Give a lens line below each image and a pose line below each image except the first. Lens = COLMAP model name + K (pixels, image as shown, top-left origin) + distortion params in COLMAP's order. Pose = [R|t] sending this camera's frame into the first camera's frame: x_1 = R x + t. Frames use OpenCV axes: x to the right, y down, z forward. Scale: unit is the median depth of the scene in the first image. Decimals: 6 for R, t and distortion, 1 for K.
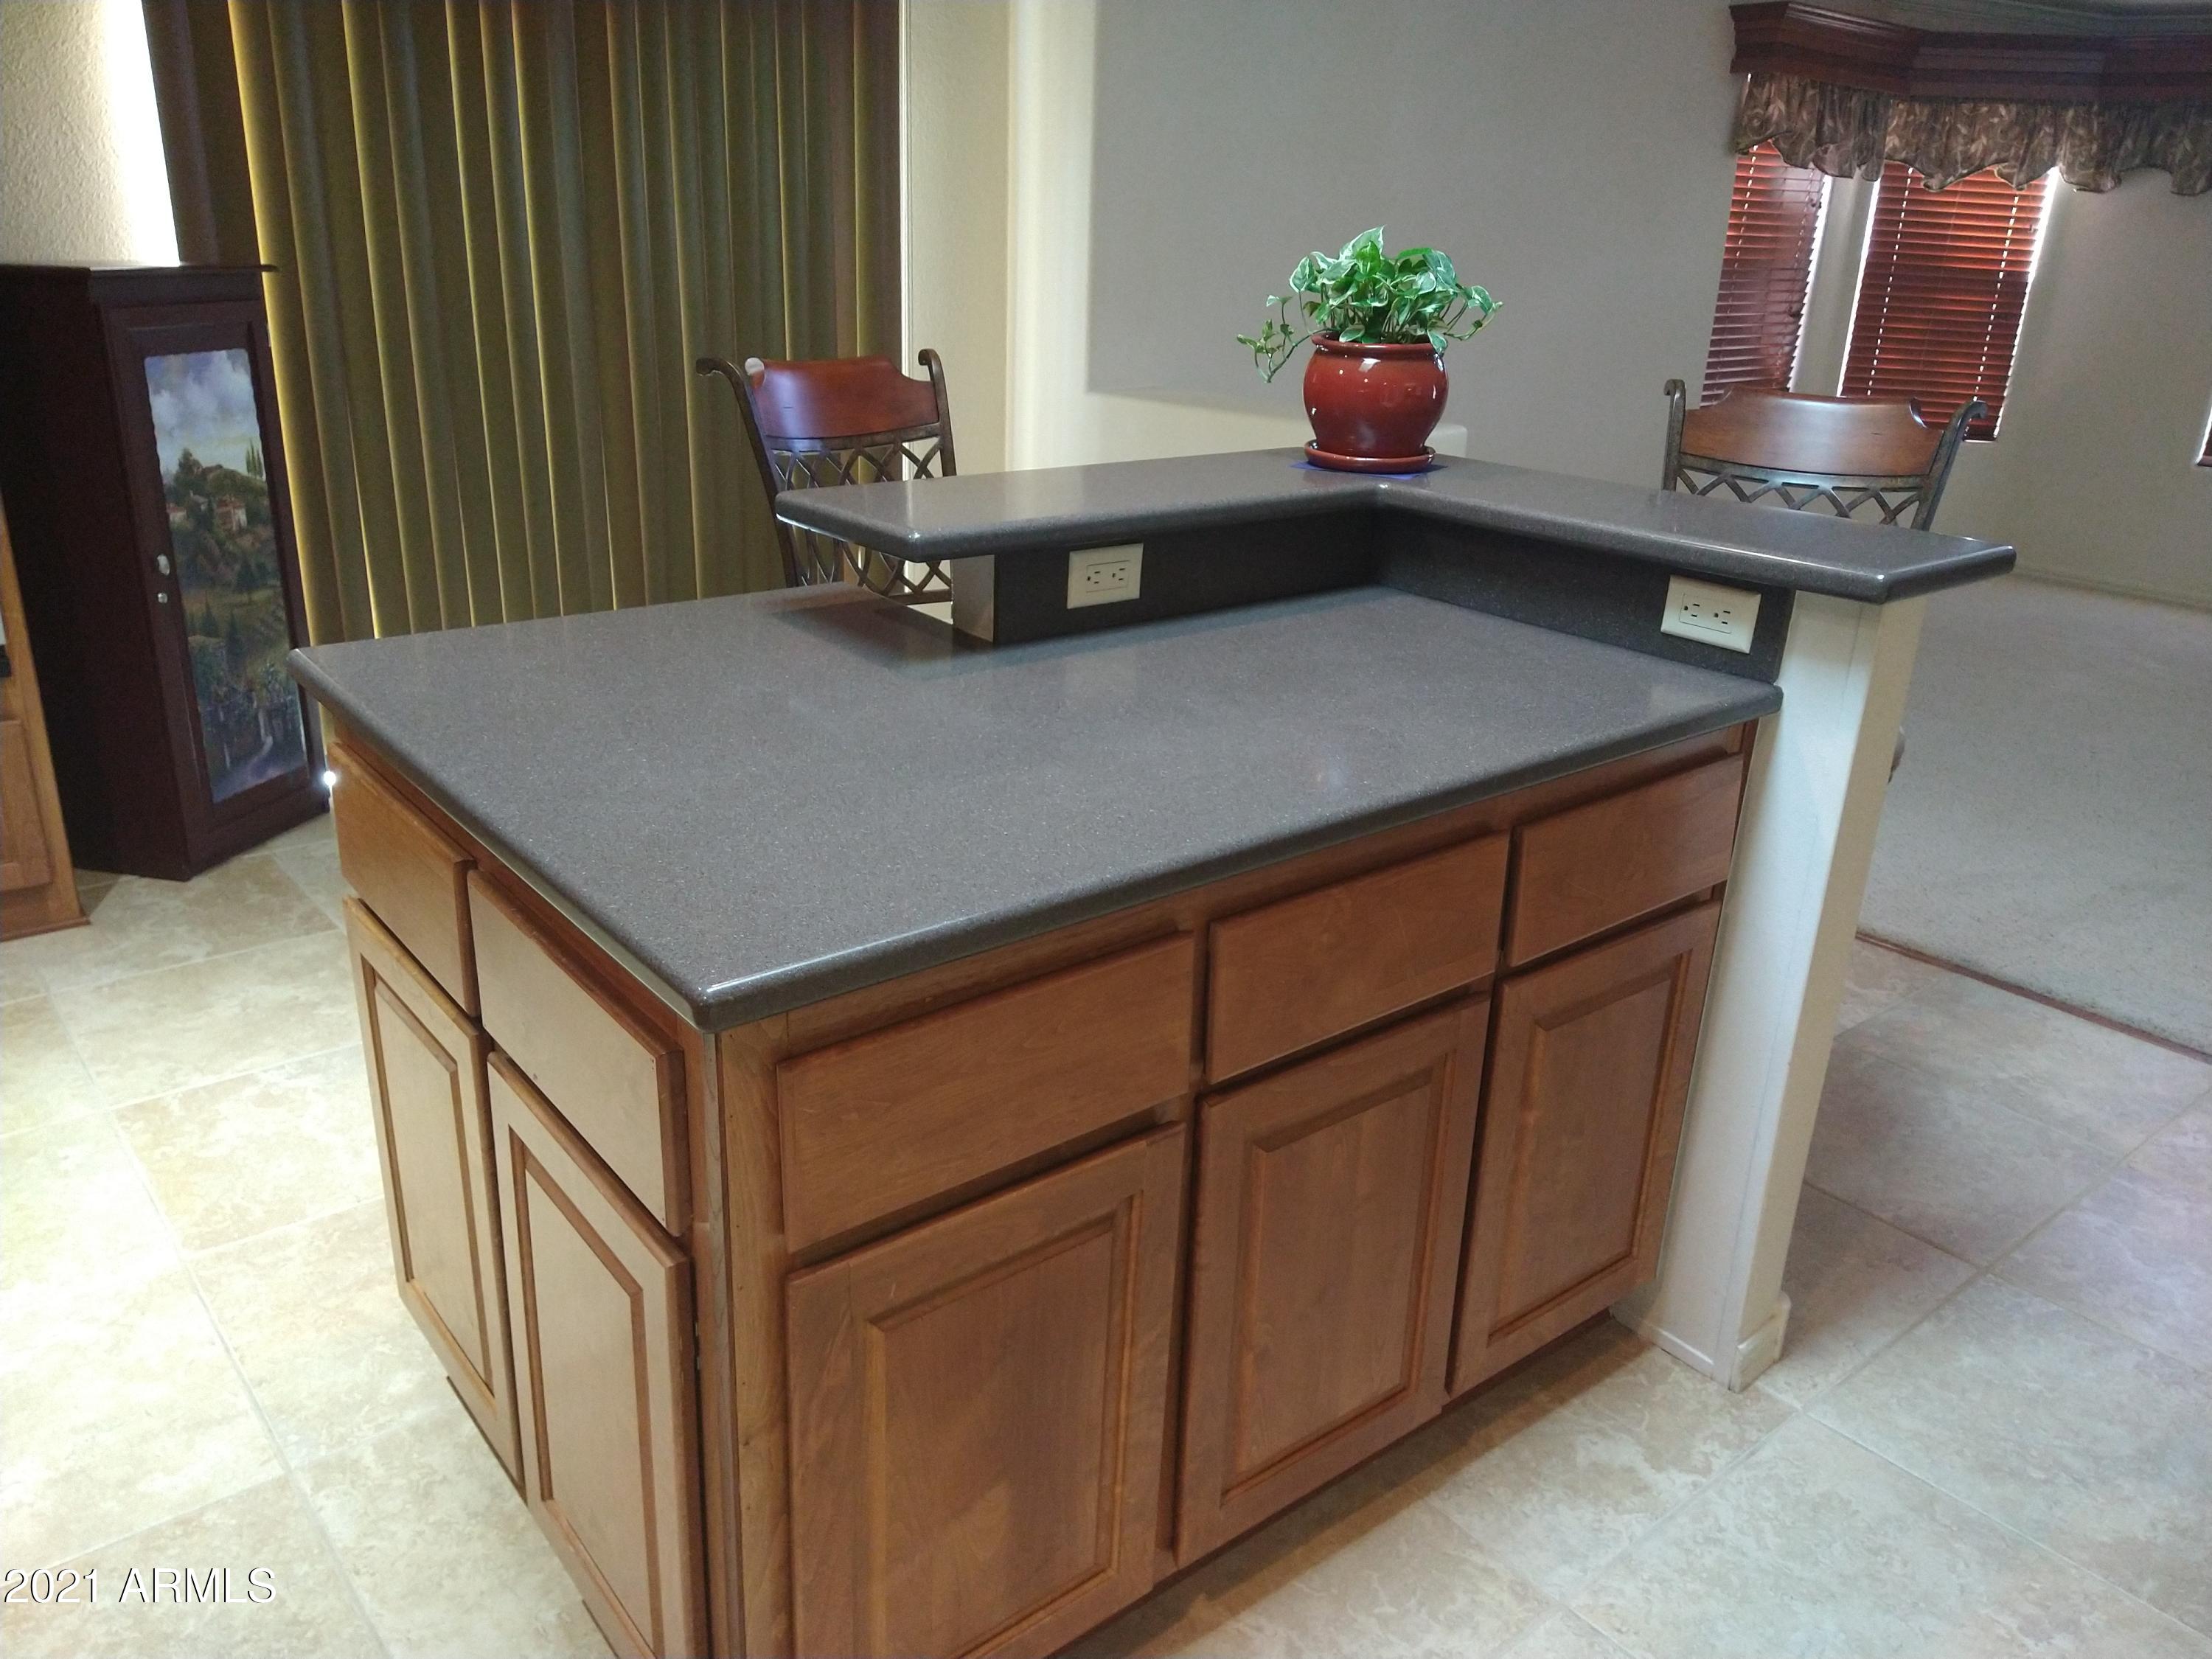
lens RADIAL K [[1650.9, 0, 1106.0], [0, 1650.9, 829.5], [0, 0, 1]] dist [0.112887, -0.163618]
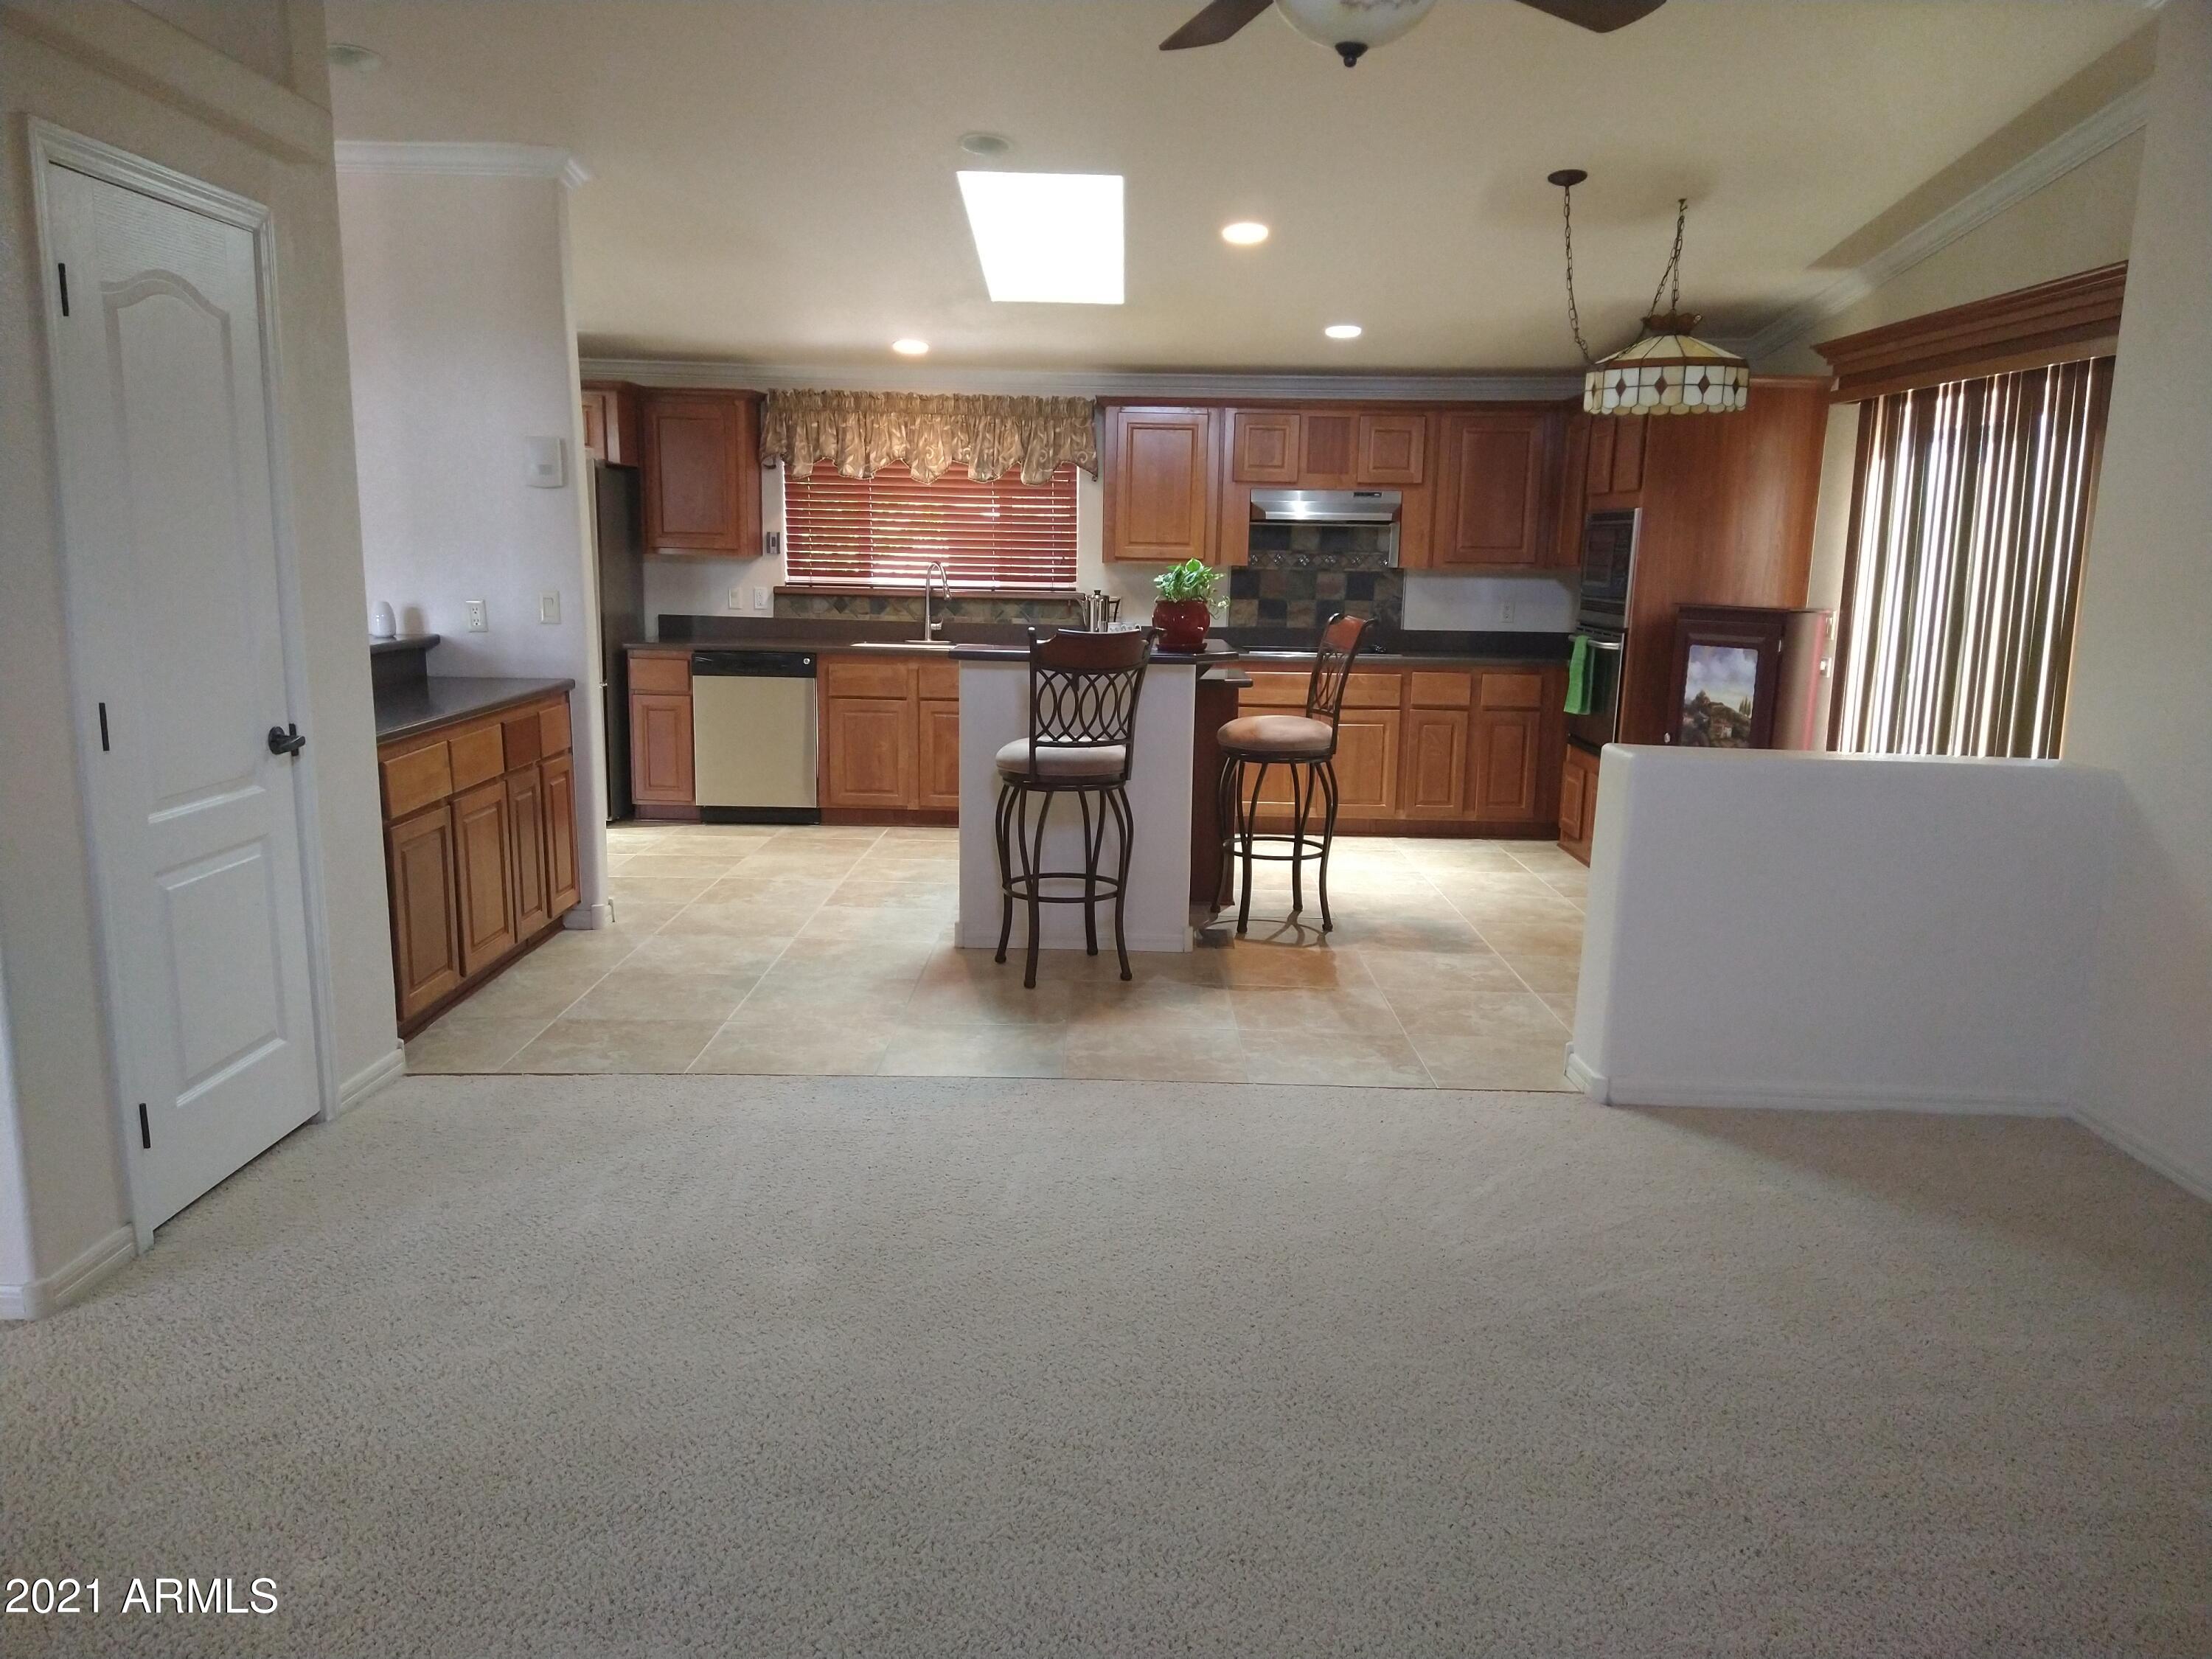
lens RADIAL K [[1729.3, 0, 1102.9], [0, 1729.3, 841.5], [0, 0, 1]] dist [0.128475, -0.197538]
pose [[-0.646898, 0.085060, -0.757818, 2.569502], [-0.304120, 0.882536, 0.358666, -0.999513], [0.699310, 0.462488, -0.545042, 2.857747]]
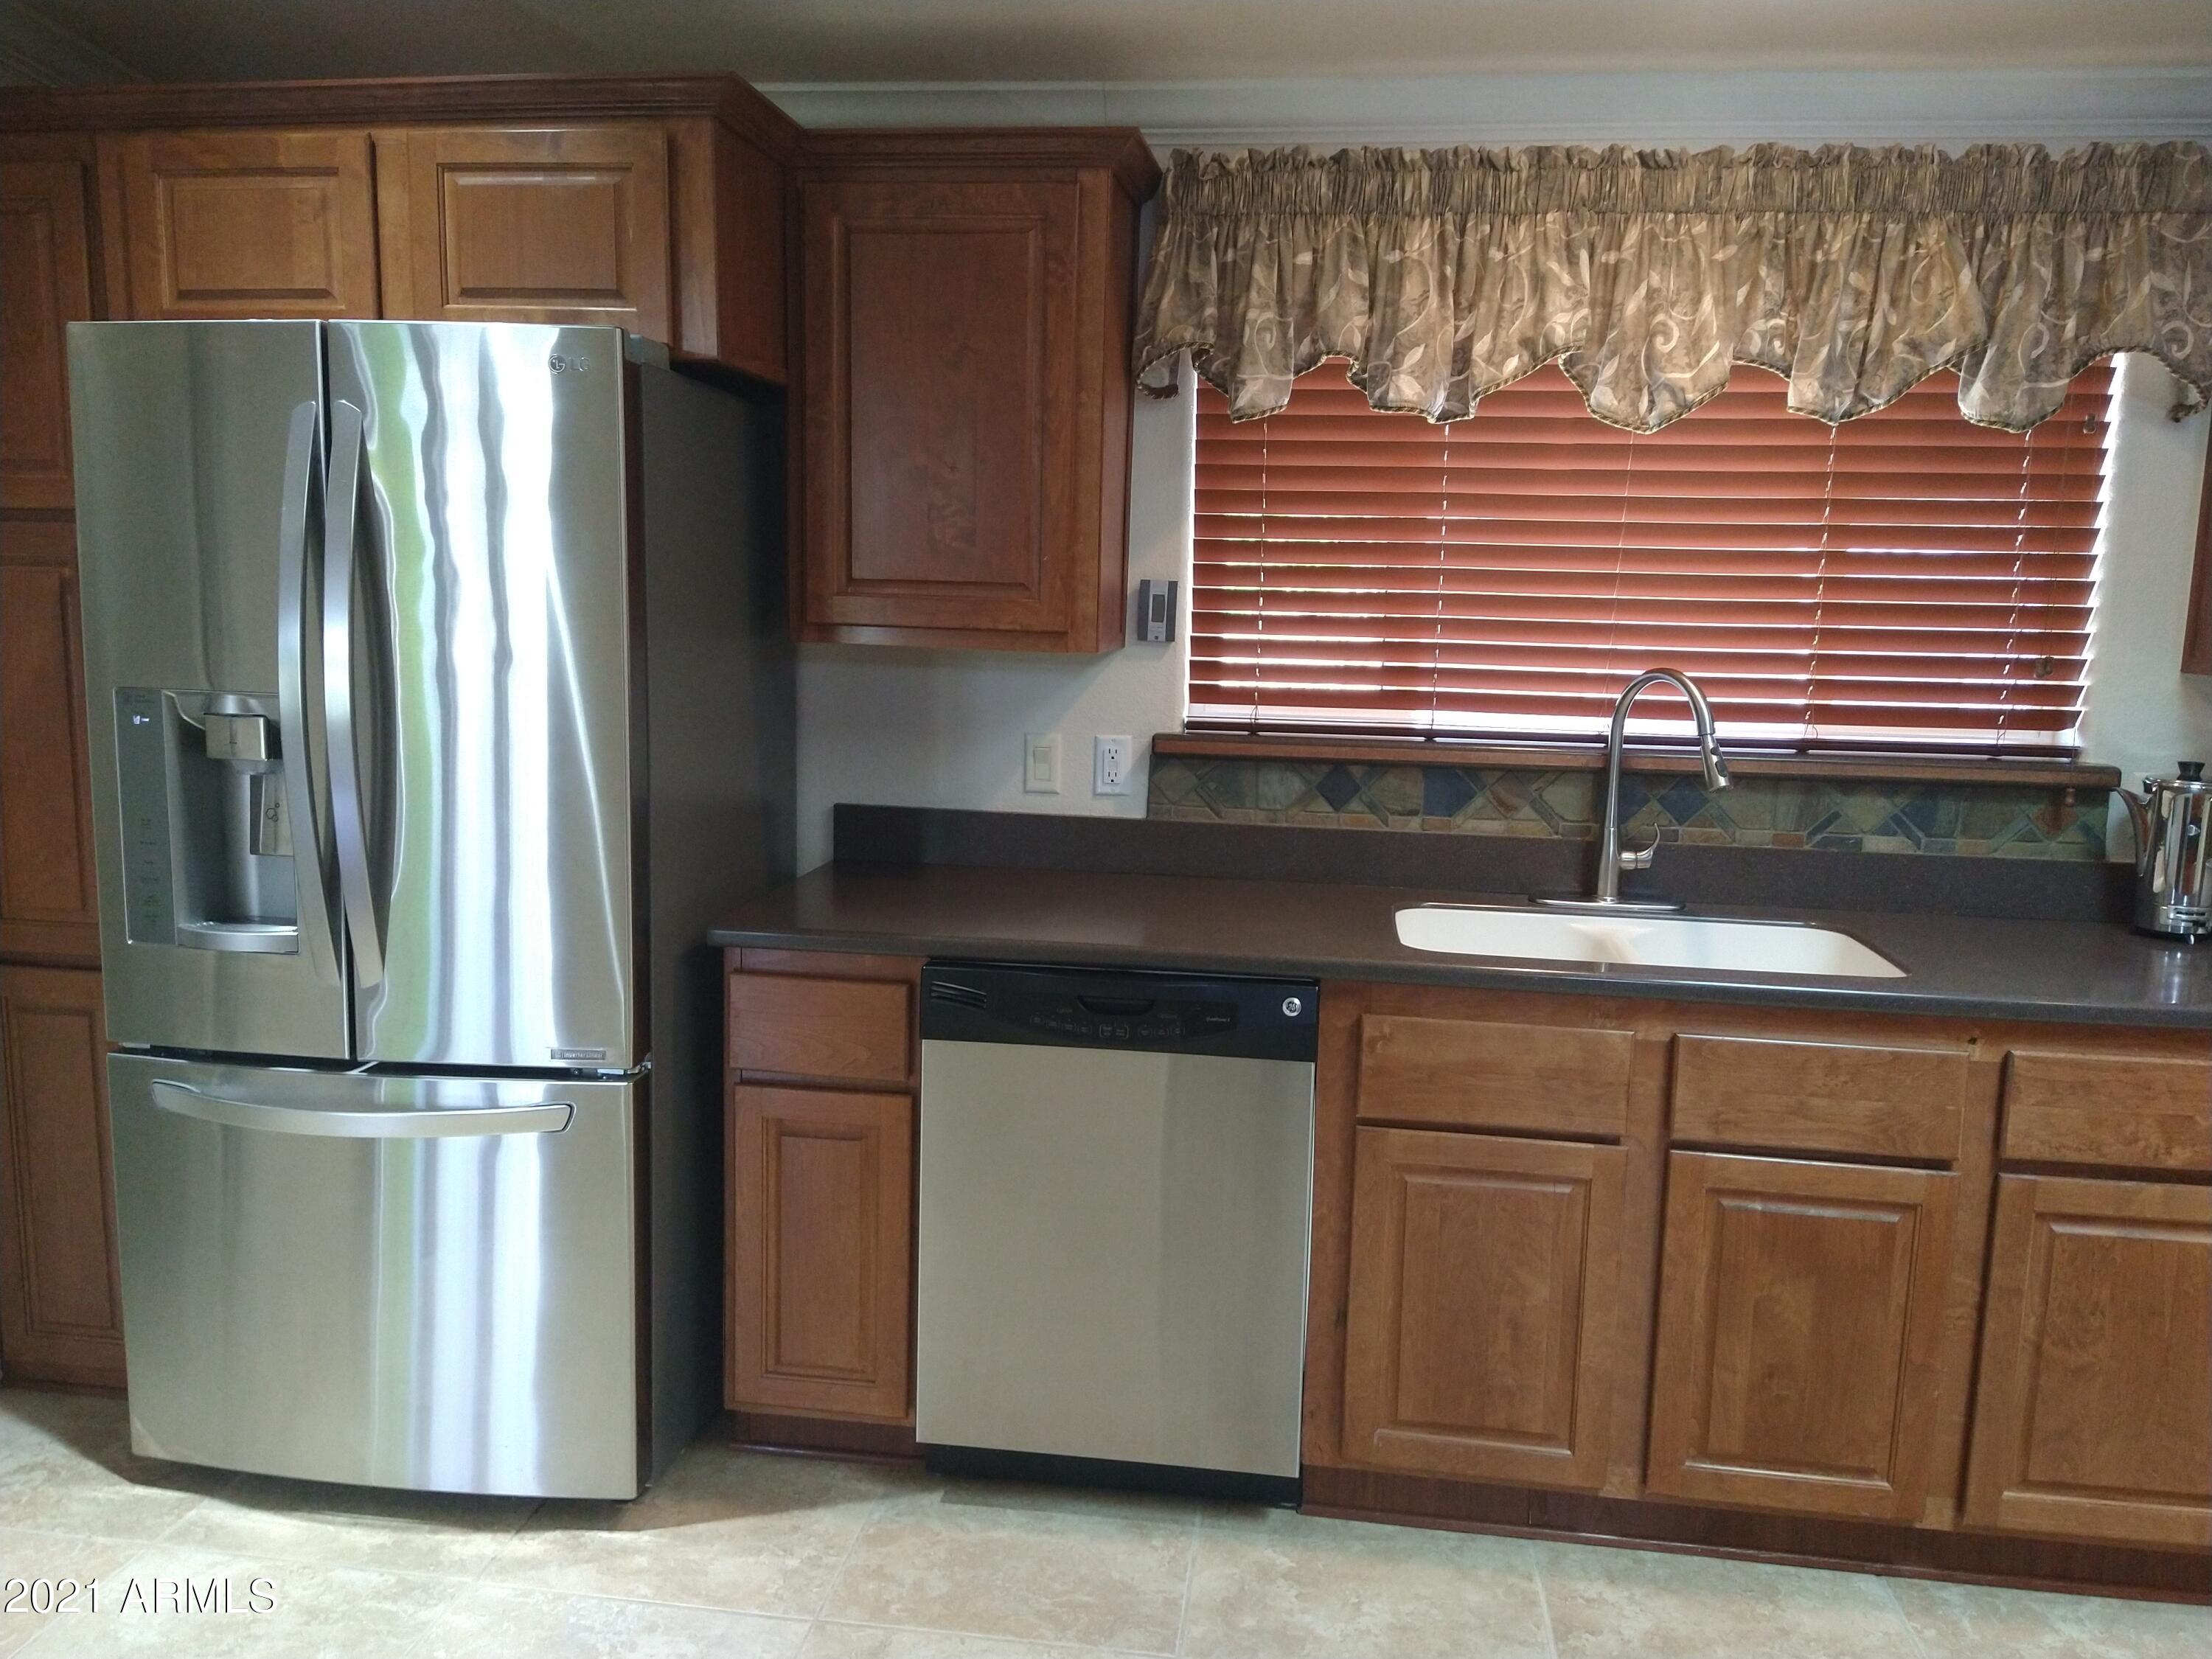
lens RADIAL K [[1650.9, 0, 1106.0], [0, 1650.9, 829.5], [0, 0, 1]] dist [0.112887, -0.163618]
pose [[-0.730426, 0.046653, -0.681397, 0.735622], [-0.285607, 0.885383, 0.366776, -0.180535], [0.620409, 0.462515, -0.633382, 0.500014]]
